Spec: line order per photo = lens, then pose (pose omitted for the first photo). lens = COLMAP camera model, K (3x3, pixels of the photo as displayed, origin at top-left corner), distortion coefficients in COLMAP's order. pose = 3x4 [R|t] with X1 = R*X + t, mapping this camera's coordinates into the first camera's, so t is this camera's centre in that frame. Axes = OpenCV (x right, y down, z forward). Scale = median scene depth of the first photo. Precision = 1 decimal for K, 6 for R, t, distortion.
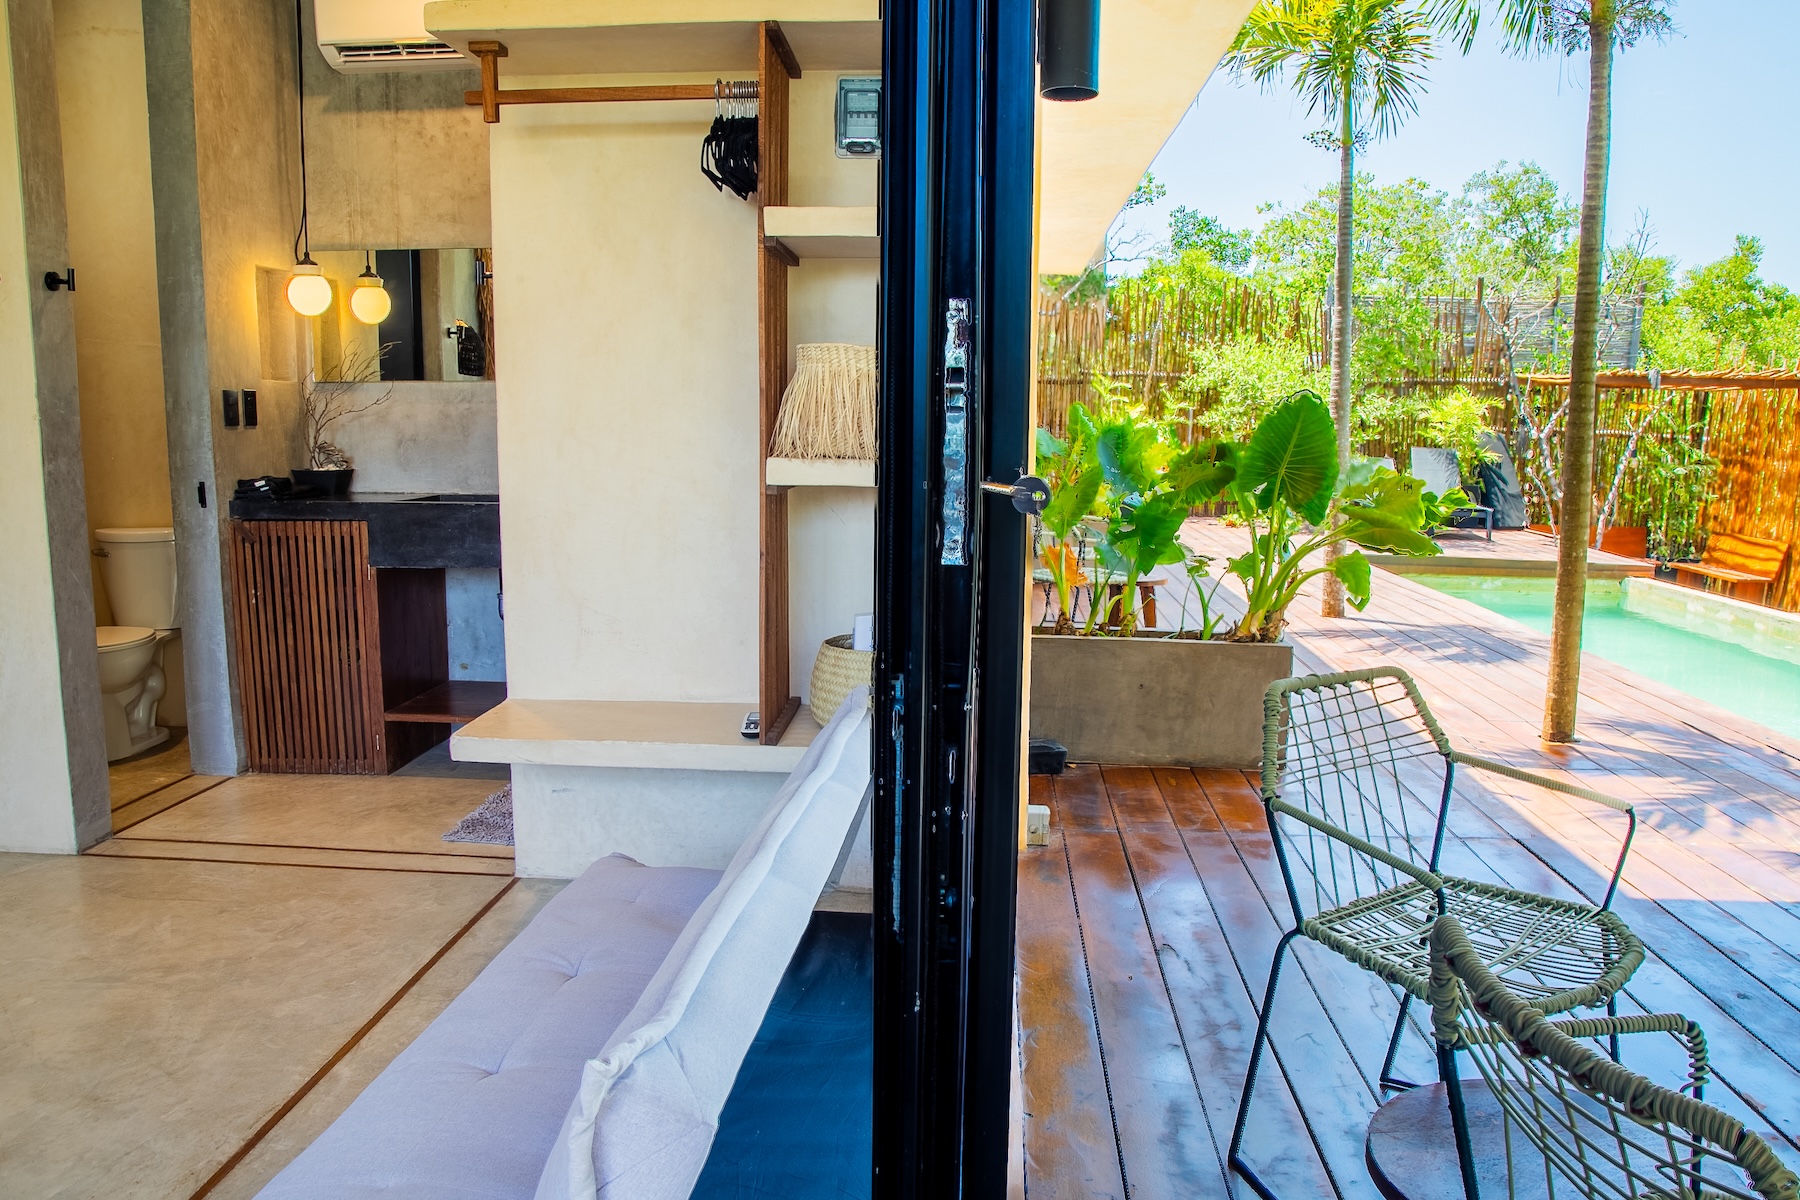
lens RADIAL K [[1315.8, 0, 894.5], [0, 1315.8, 618.1], [0, 0, 1]] dist [-0.089201, 0.030025]
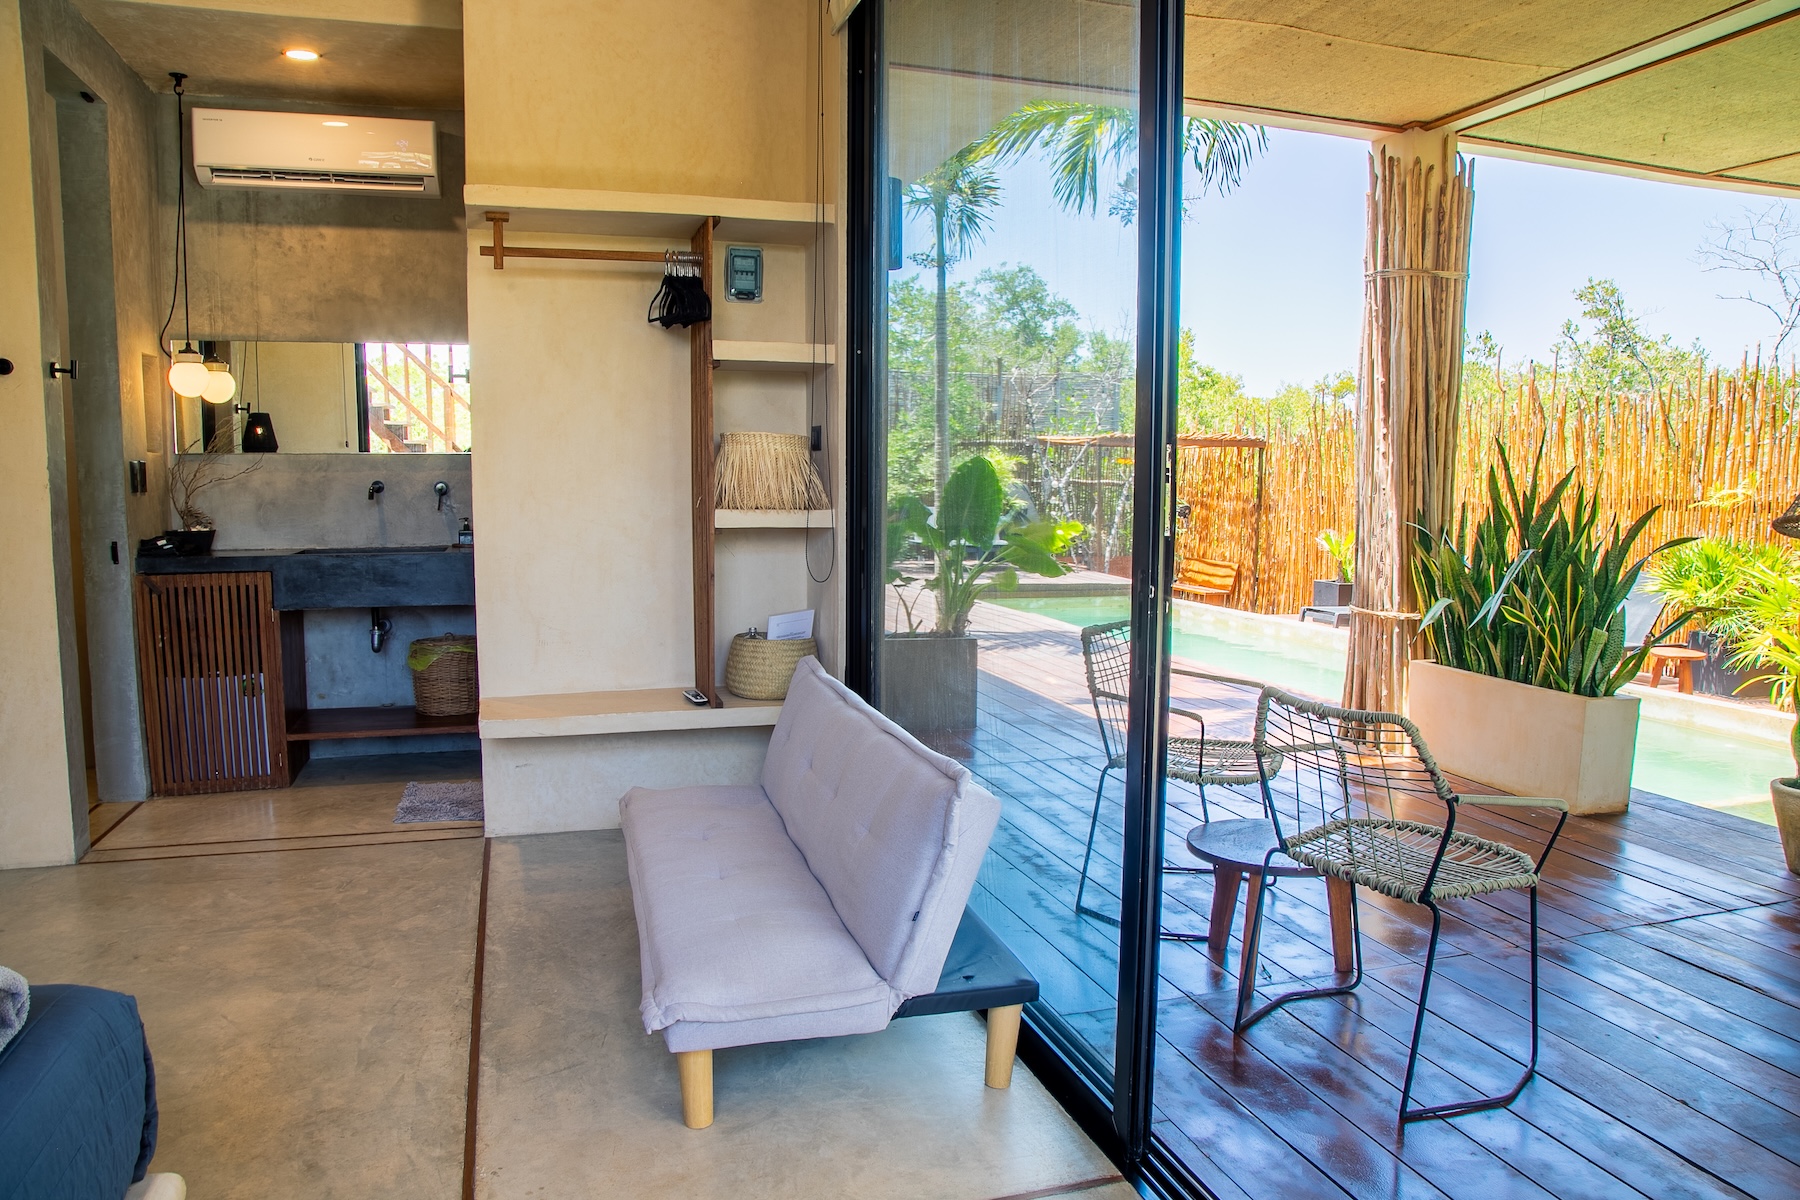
lens RADIAL K [[1260.3, 0, 904.2], [0, 1260.3, 610.0], [0, 0, 1]] dist [-0.115164, 0.065538]
pose [[0.930869, -0.045652, 0.362489, -0.257553], [0.061793, 0.997542, -0.033054, 0.030539], [-0.360089, 0.053168, 0.931402, -0.231644]]
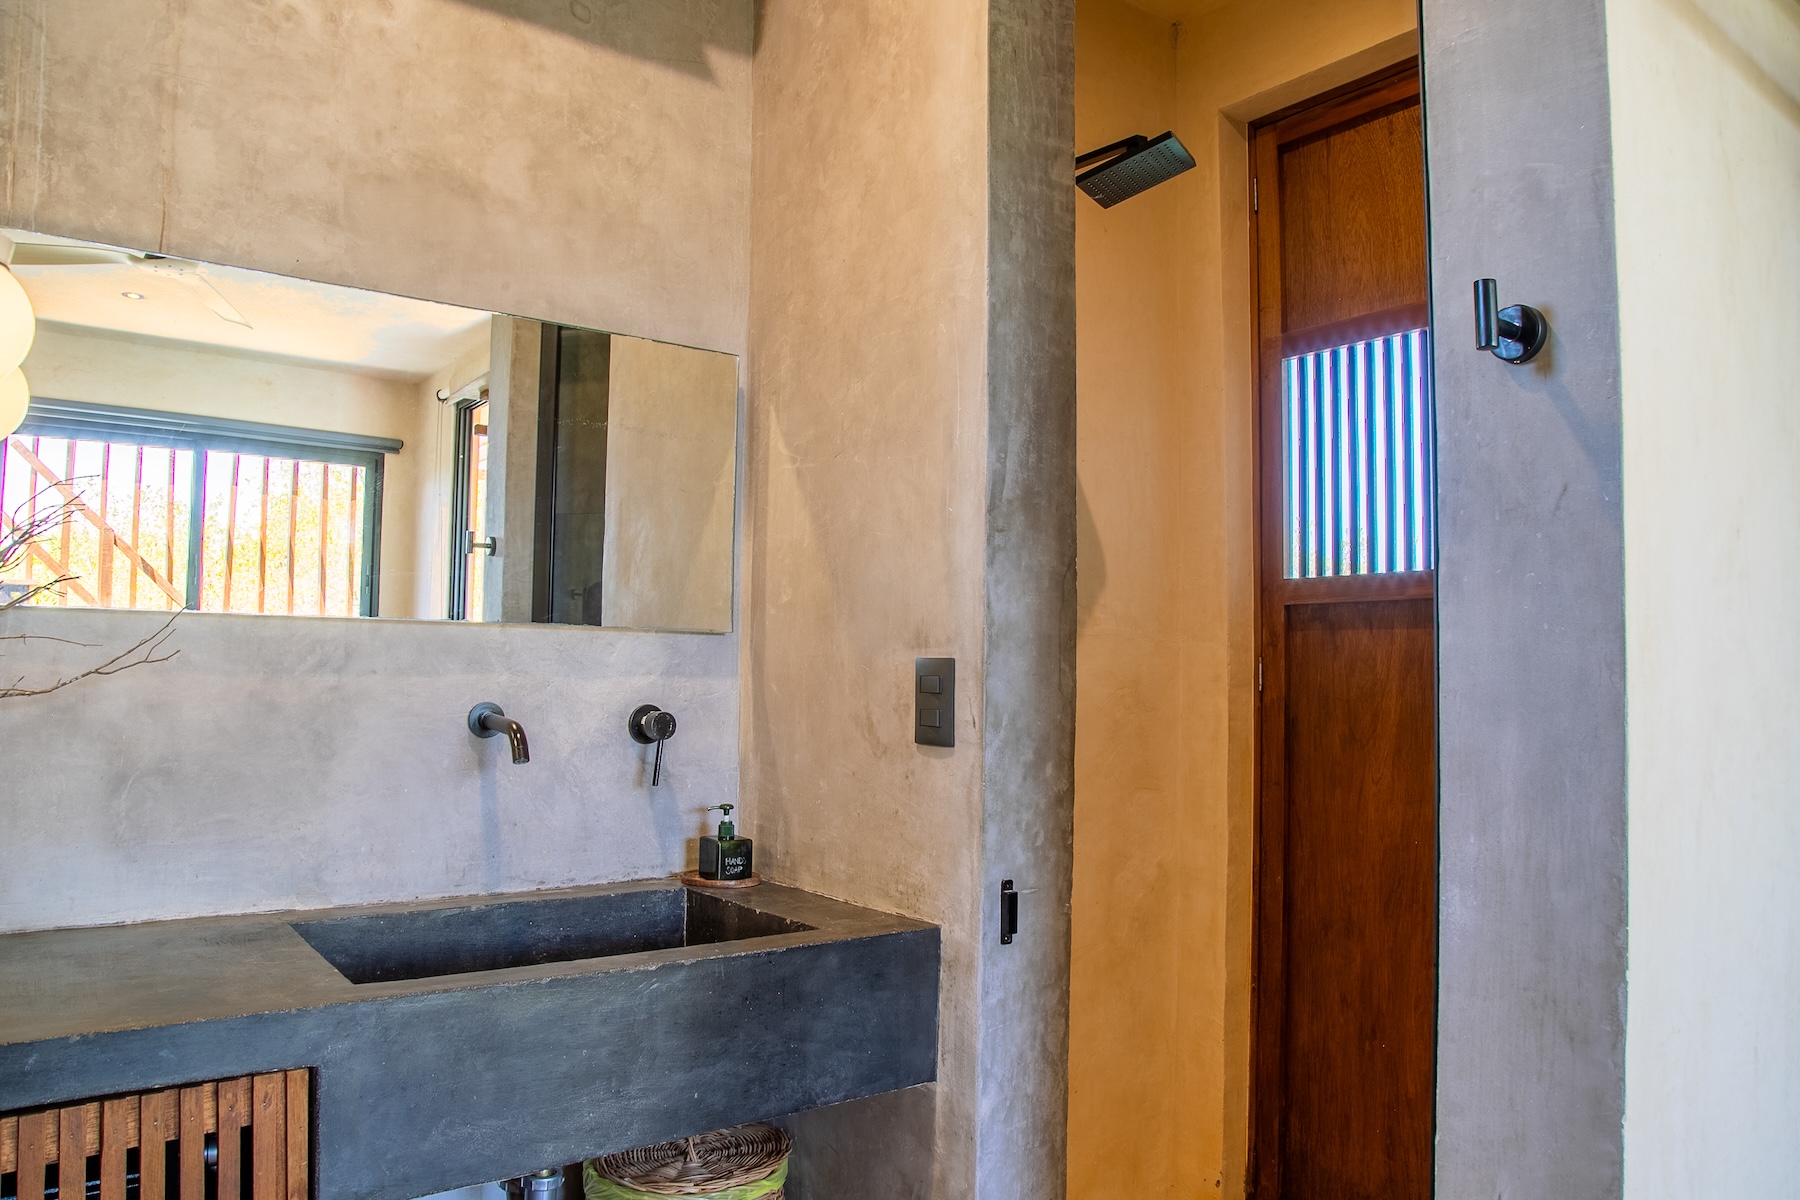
lens RADIAL K [[1260.3, 0, 895.9], [0, 1260.3, 602.7], [0, 0, 1]] dist [-0.115164, 0.065538]
pose [[0.740553, 0.038273, 0.670908, -0.468271], [0.094065, 0.982644, -0.159885, -0.115354], [-0.665382, 0.181512, 0.724099, 0.639806]]
